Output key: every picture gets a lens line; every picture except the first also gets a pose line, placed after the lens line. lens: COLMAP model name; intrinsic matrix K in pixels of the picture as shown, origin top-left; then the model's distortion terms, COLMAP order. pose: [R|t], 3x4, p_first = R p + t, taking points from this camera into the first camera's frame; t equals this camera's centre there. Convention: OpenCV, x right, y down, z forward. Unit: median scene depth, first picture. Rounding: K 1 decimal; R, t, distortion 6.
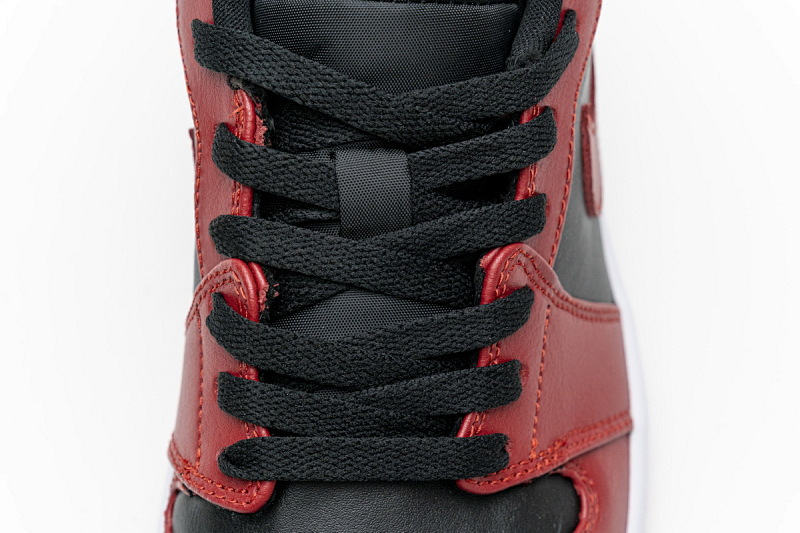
lens RADIAL K [[1552.1, 0, 400.0], [0, 1552.1, 266.5], [0, 0, 1]] dist [0.003605, 0.061475]
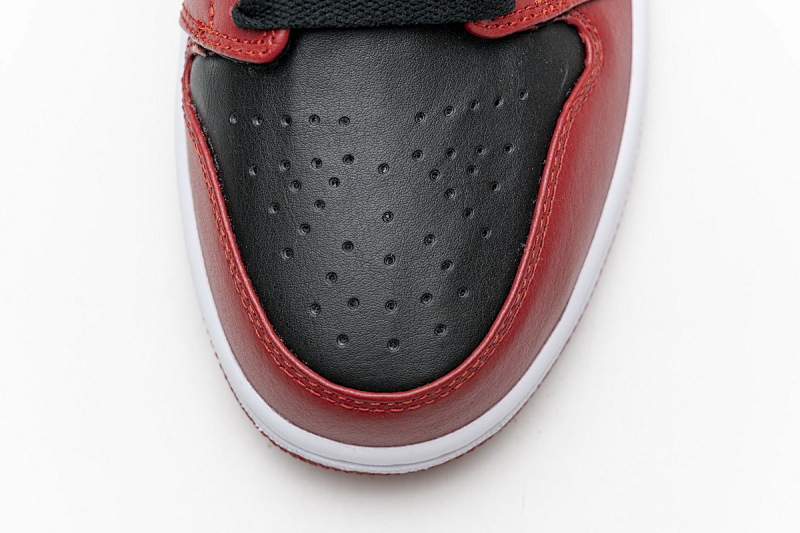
lens RADIAL K [[1552.1, 0, 400.0], [0, 1552.1, 266.5], [0, 0, 1]] dist [0.003605, 0.061475]
pose [[0.998737, -0.050164, 0.002774, -0.017834], [0.048634, 0.979170, 0.197133, 0.091693], [-0.012605, -0.196749, 0.980373, -0.036898]]
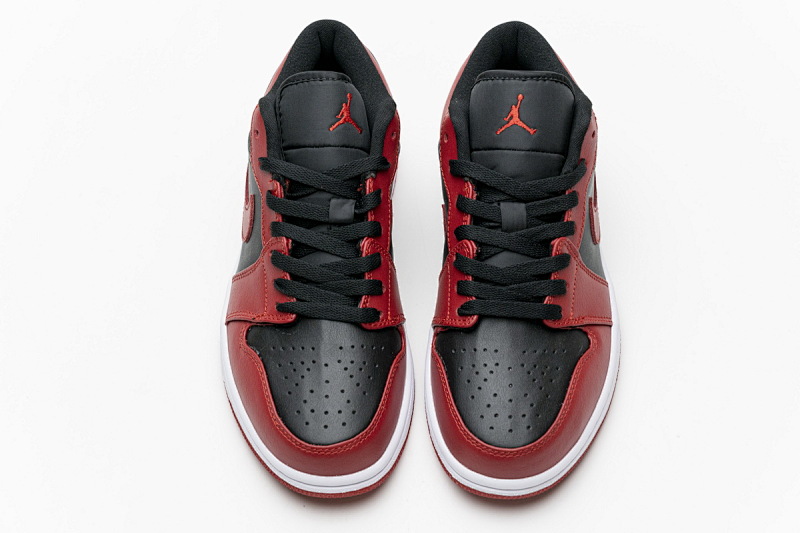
lens RADIAL K [[1552.1, 0, 400.0], [0, 1552.1, 266.5], [0, 0, 1]] dist [0.003605, 0.061475]
pose [[0.998479, 0.004902, -0.054922, -0.067228], [-0.016069, 0.978676, -0.204782, 0.622469], [0.052747, 0.205353, 0.977265, -1.760327]]
